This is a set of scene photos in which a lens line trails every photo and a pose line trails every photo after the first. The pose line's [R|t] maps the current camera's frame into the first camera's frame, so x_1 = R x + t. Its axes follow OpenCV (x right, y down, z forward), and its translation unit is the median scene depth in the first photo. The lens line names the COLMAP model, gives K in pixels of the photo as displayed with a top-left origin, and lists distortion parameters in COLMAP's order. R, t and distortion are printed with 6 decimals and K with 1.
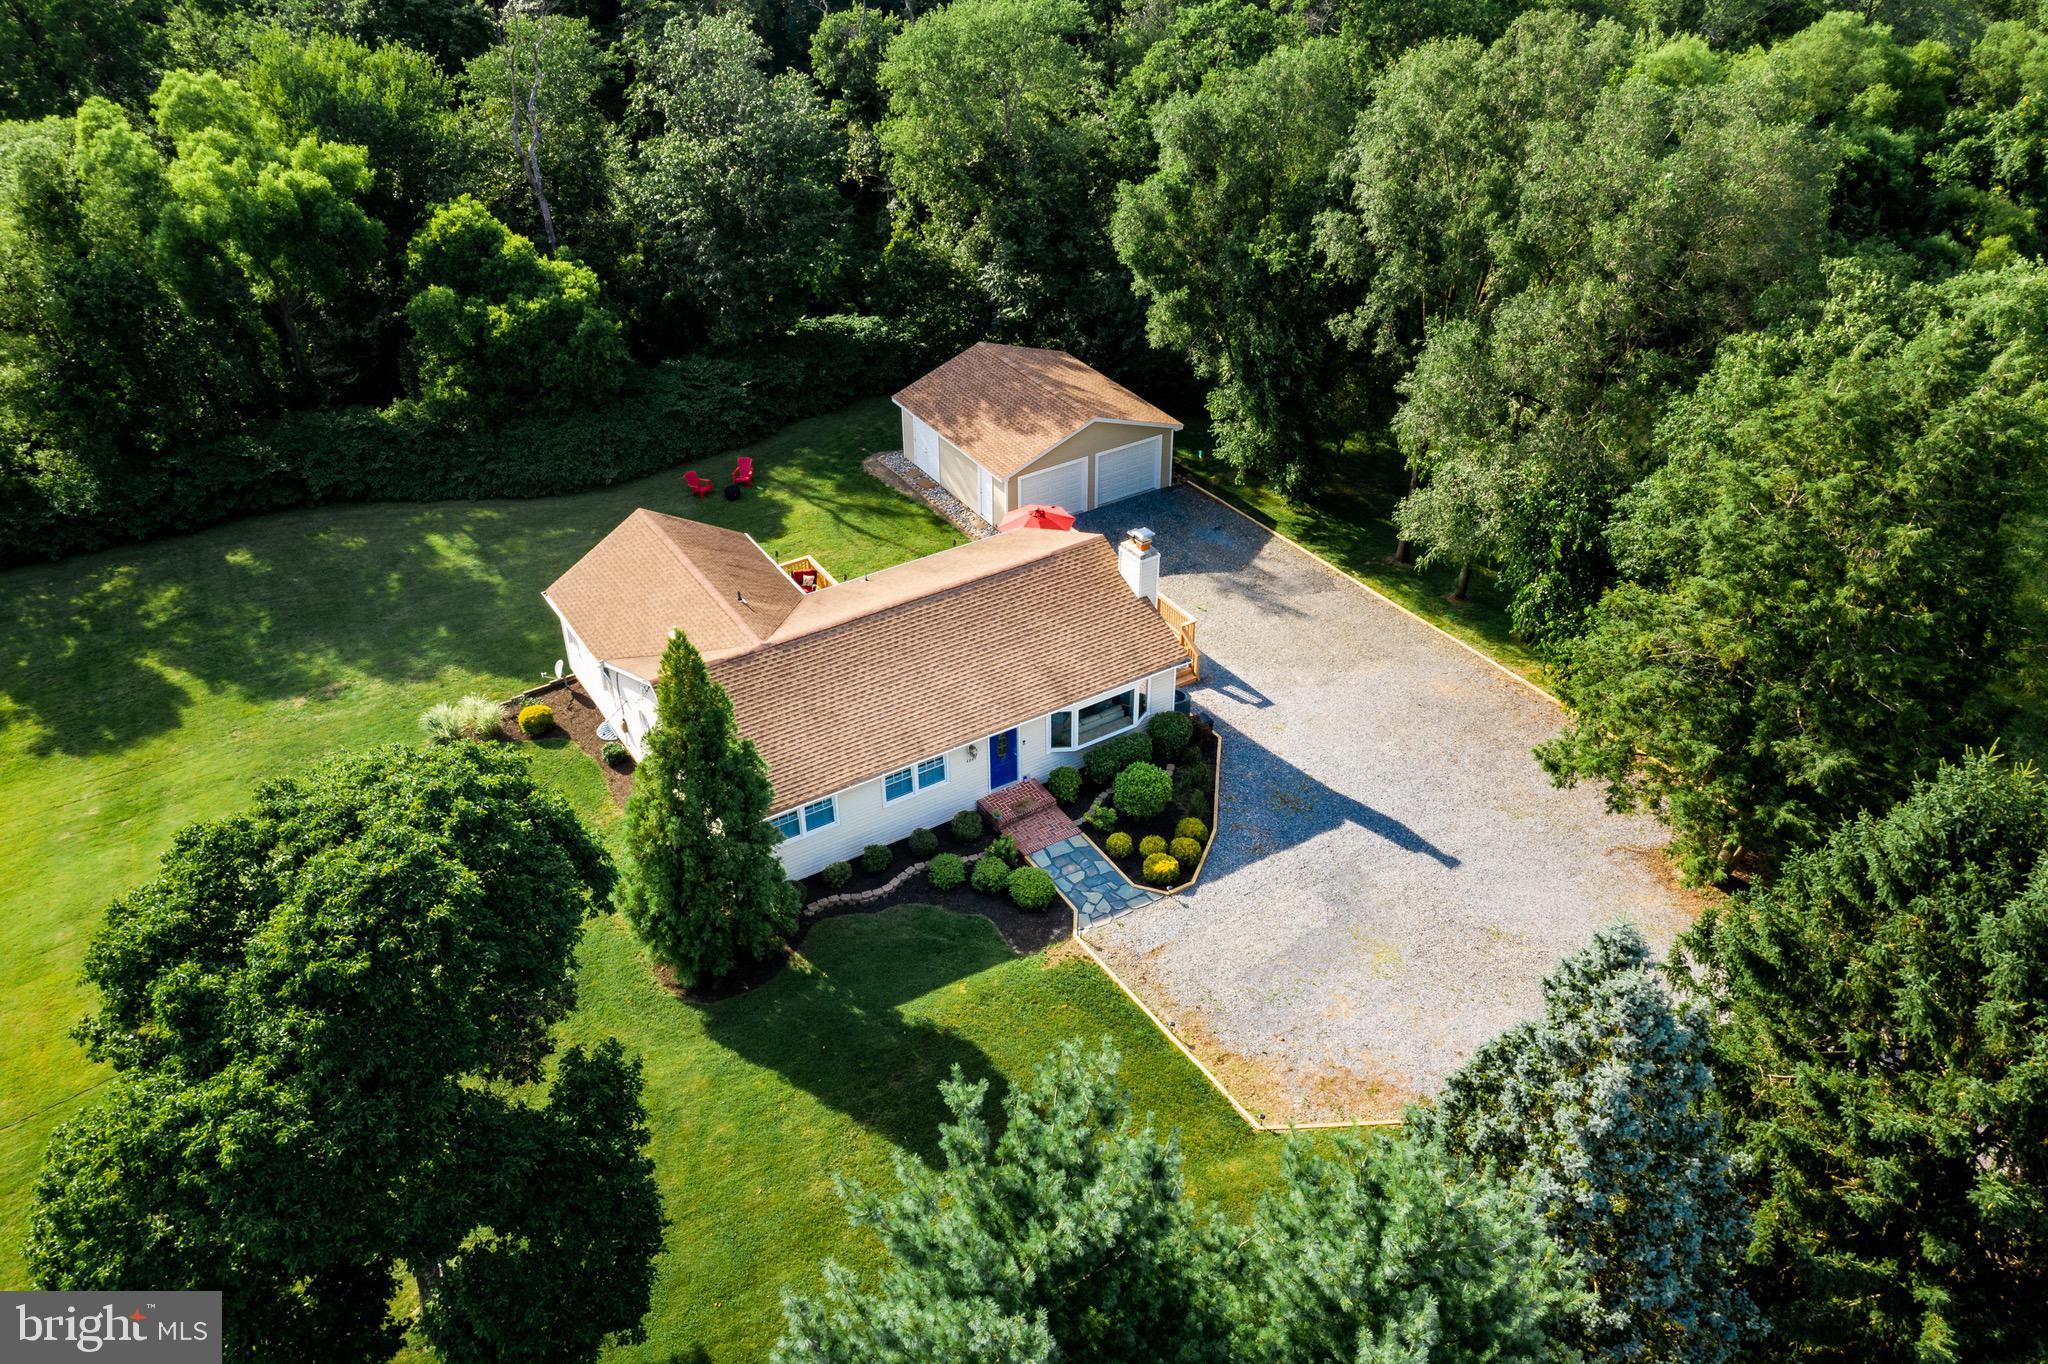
lens RADIAL K [[1608.6, 0, 1019.1], [0, 1608.6, 680.7], [0, 0, 1]] dist [-0.034461, 0.078311]
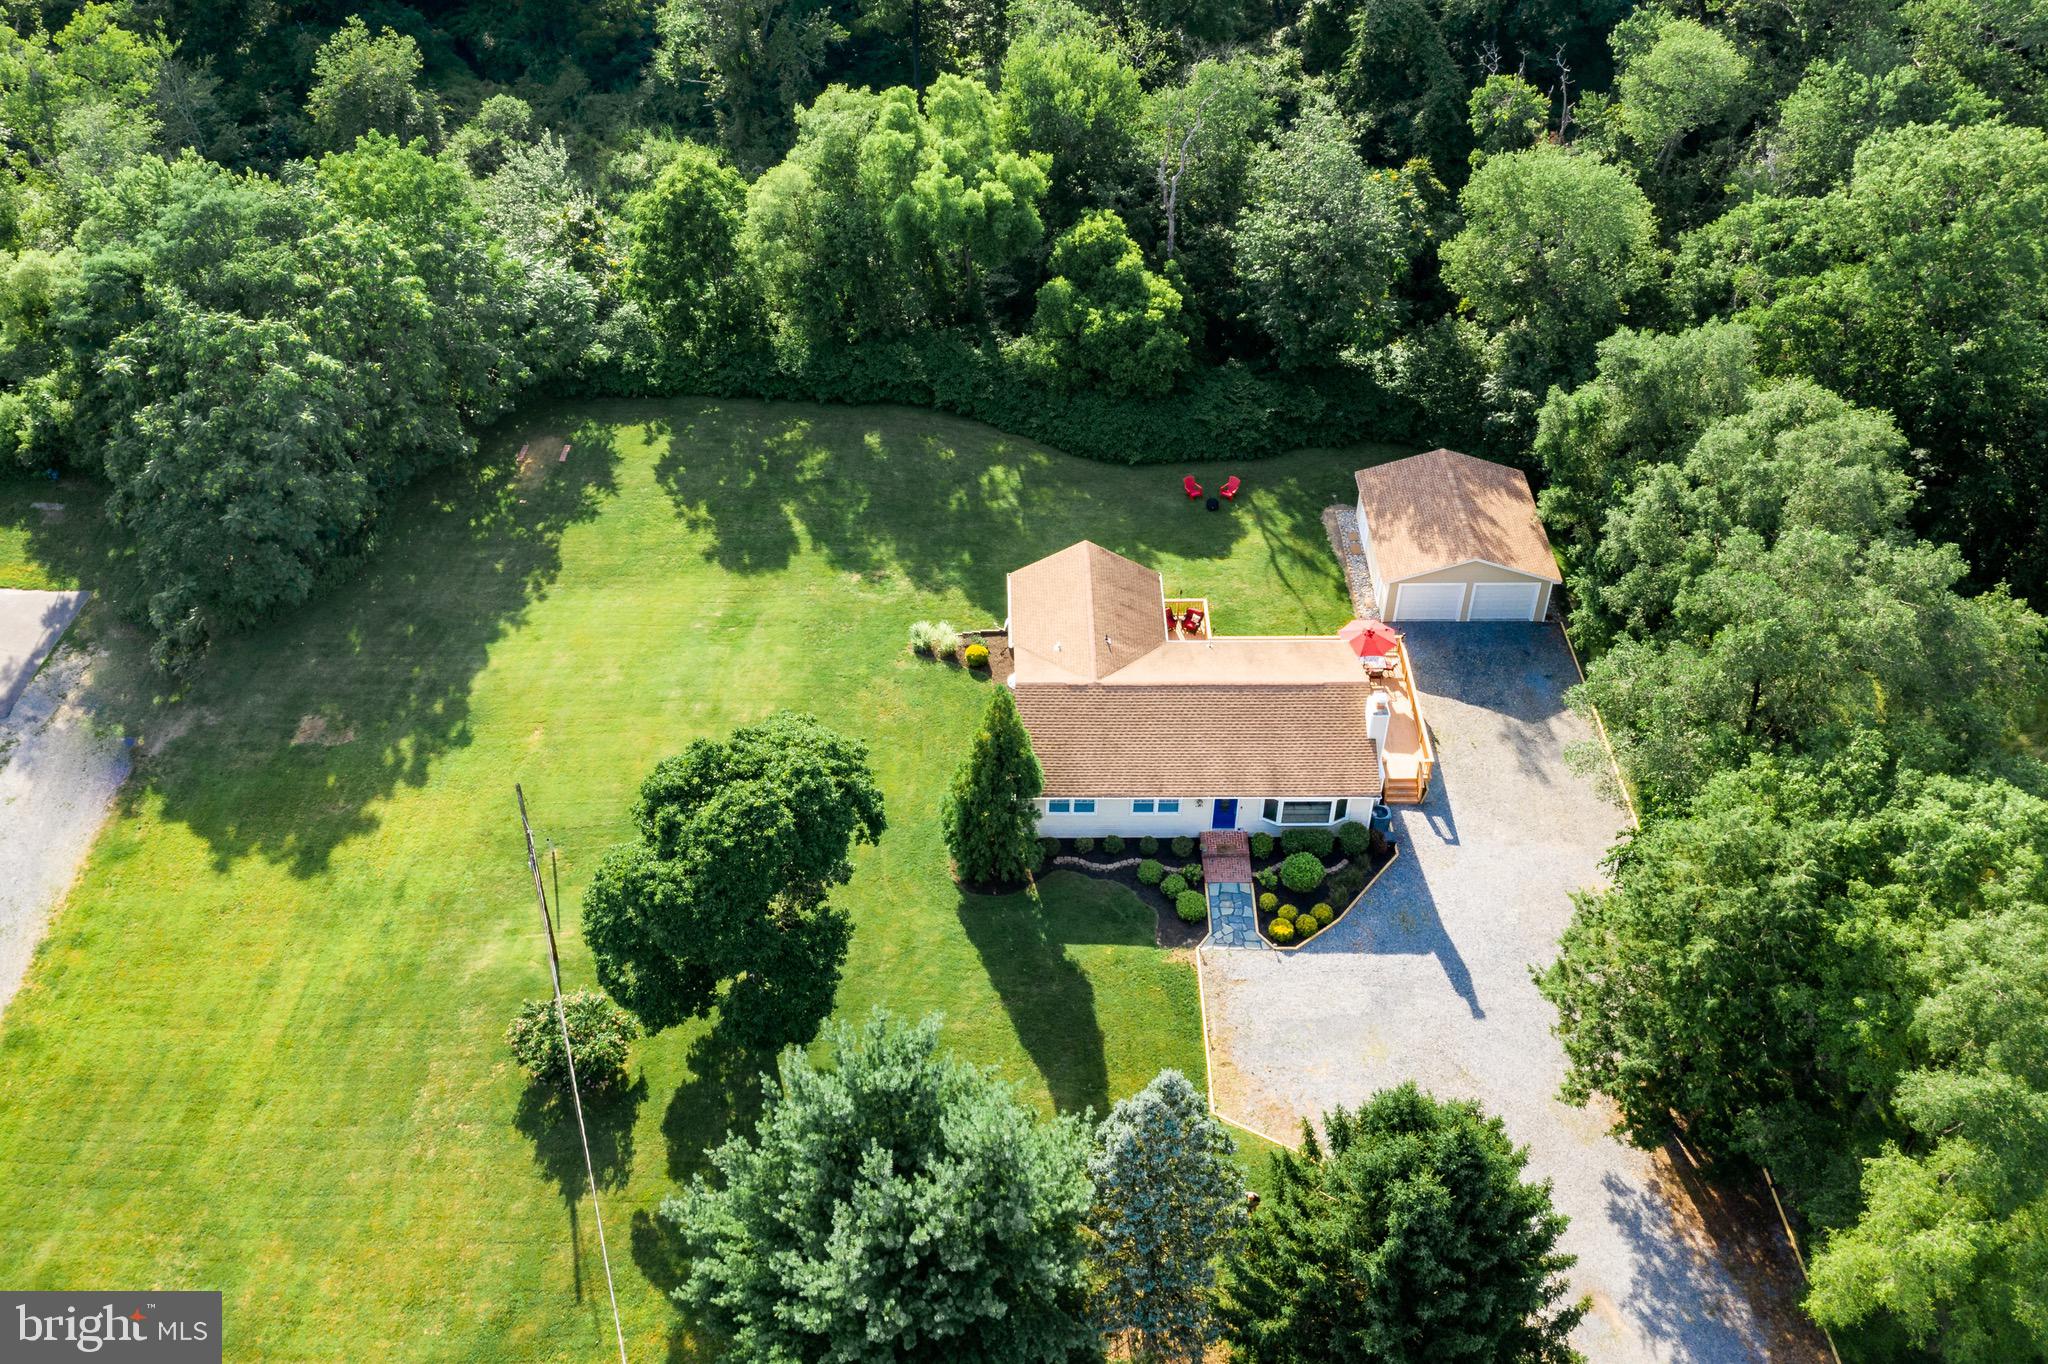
lens RADIAL K [[1915.8, 0, 976.9], [0, 1915.8, 552.8], [0, 0, 1]] dist [-0.035588, 0.102669]
pose [[0.846377, 0.337016, -0.412391, 0.420877], [-0.301172, 0.941491, 0.151294, -0.354745], [0.439251, -0.003852, 0.898356, -0.620729]]
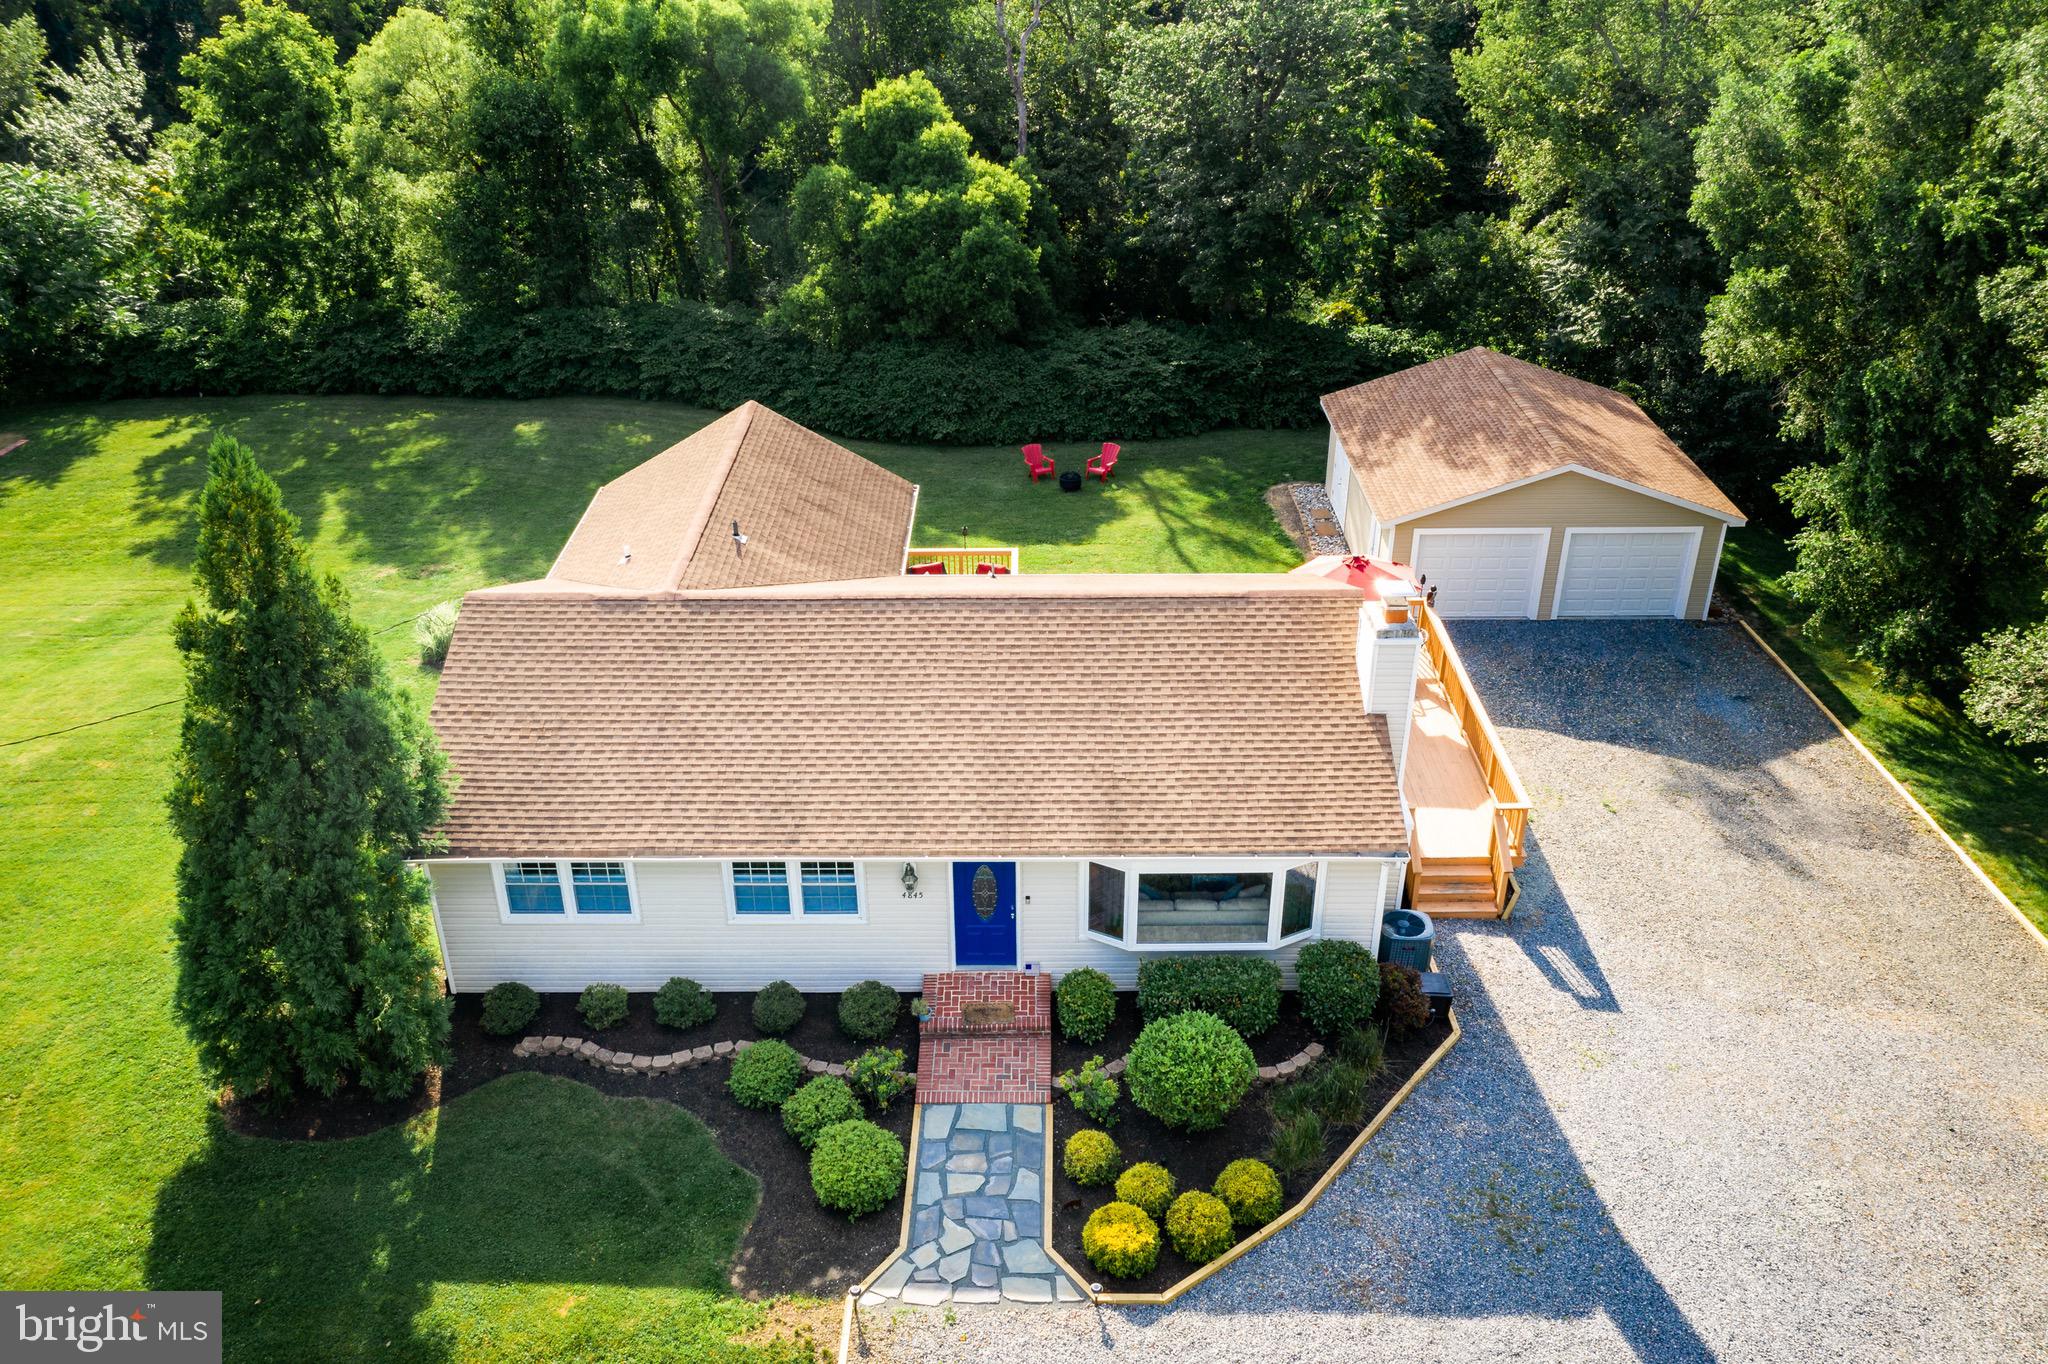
lens RADIAL K [[1608.6, 0, 1019.1], [0, 1608.6, 680.7], [0, 0, 1]] dist [-0.034461, 0.078311]
pose [[0.846738, 0.260597, -0.463815, 0.221121], [-0.300817, 0.953588, -0.013393, -0.021623], [0.438798, 0.150864, 0.885831, 0.510552]]
